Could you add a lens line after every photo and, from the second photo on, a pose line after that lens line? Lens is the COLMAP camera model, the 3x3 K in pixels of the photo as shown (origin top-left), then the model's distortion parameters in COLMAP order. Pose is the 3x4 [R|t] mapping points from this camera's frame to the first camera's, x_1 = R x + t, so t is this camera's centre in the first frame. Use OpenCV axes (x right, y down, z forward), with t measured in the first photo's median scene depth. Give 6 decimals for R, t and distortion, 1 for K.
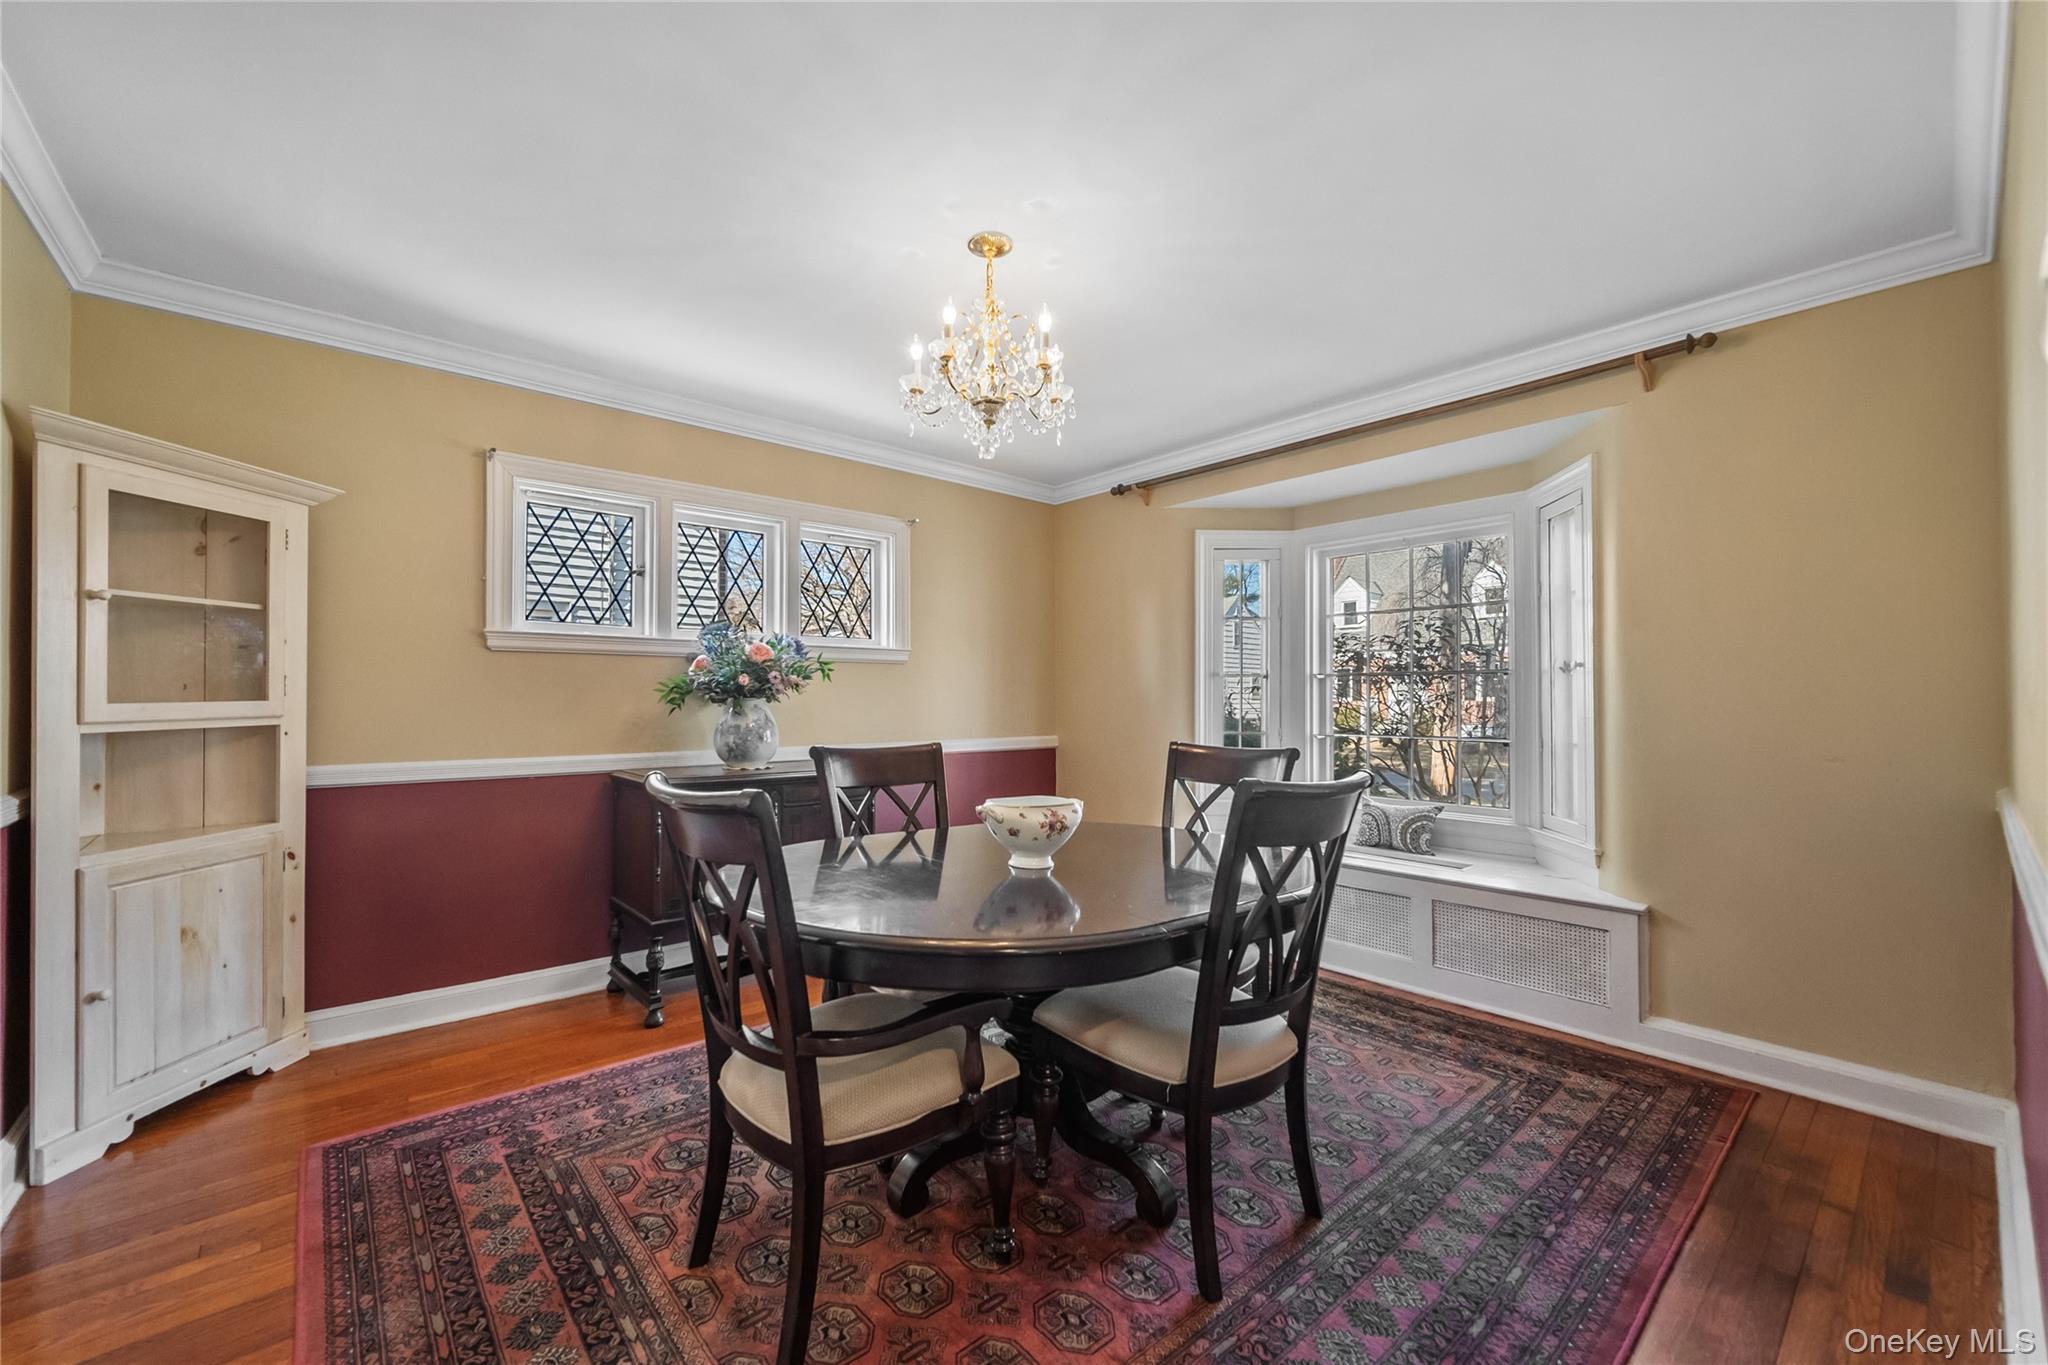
lens RADIAL K [[814.1, 0, 1024.0], [0, 814.1, 682.5], [0, 0, 1]] dist [0.001142, 0.000344]
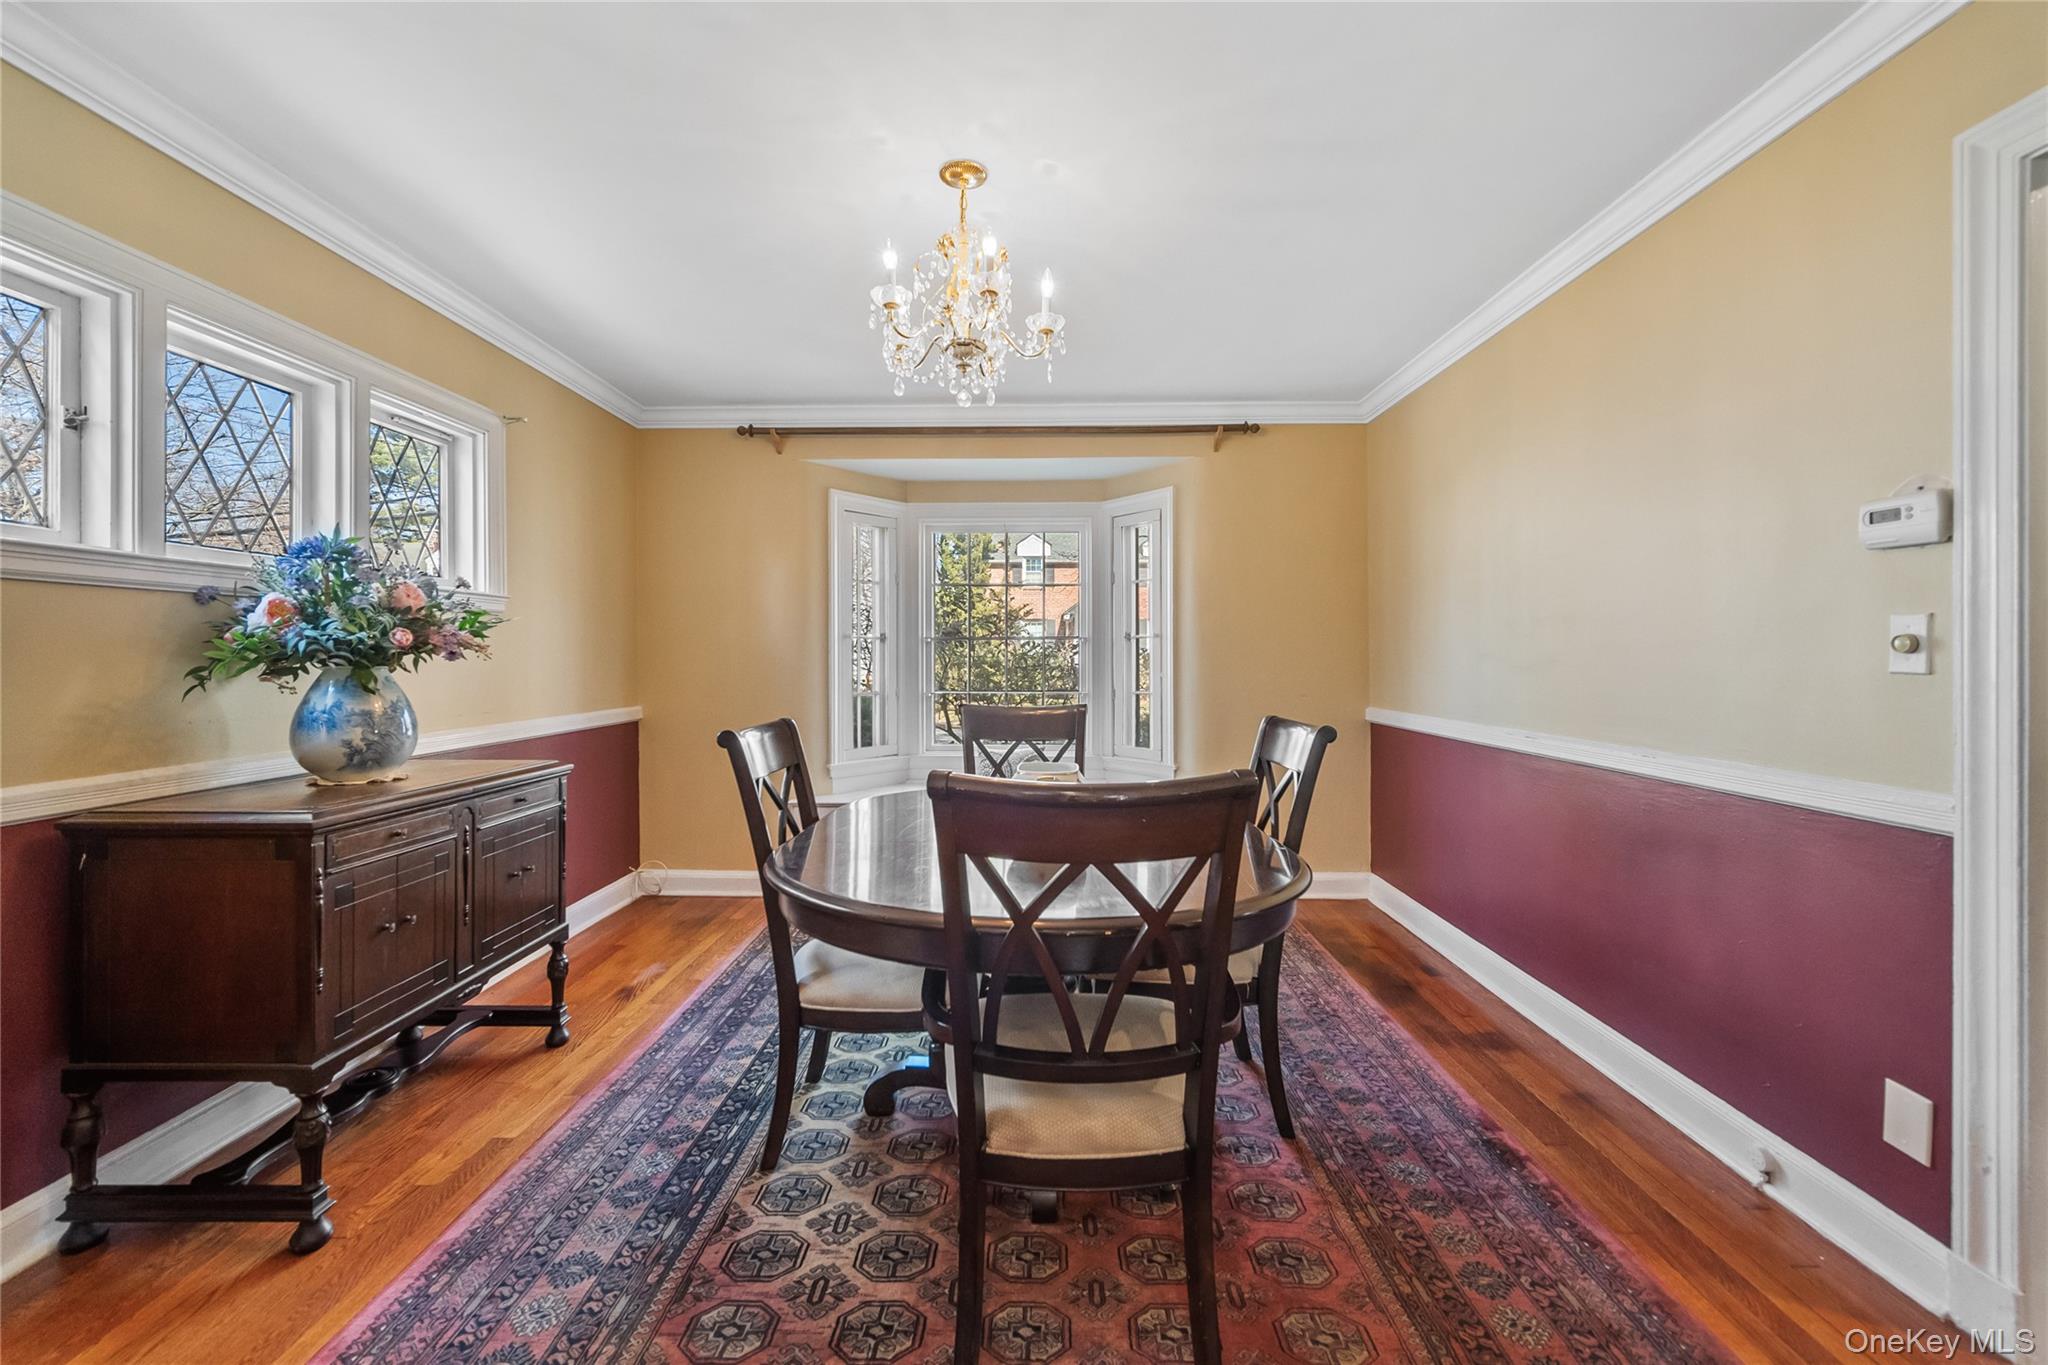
lens RADIAL K [[815.4, 0, 1019.4], [0, 815.4, 650.8], [0, 0, 1]] dist [-0.000897, -0.000257]
pose [[0.669773, 0.002205, 0.742563, -0.466333], [-0.010706, 0.999920, 0.006687, -0.001613], [-0.742489, -0.012429, 0.669743, 0.221794]]
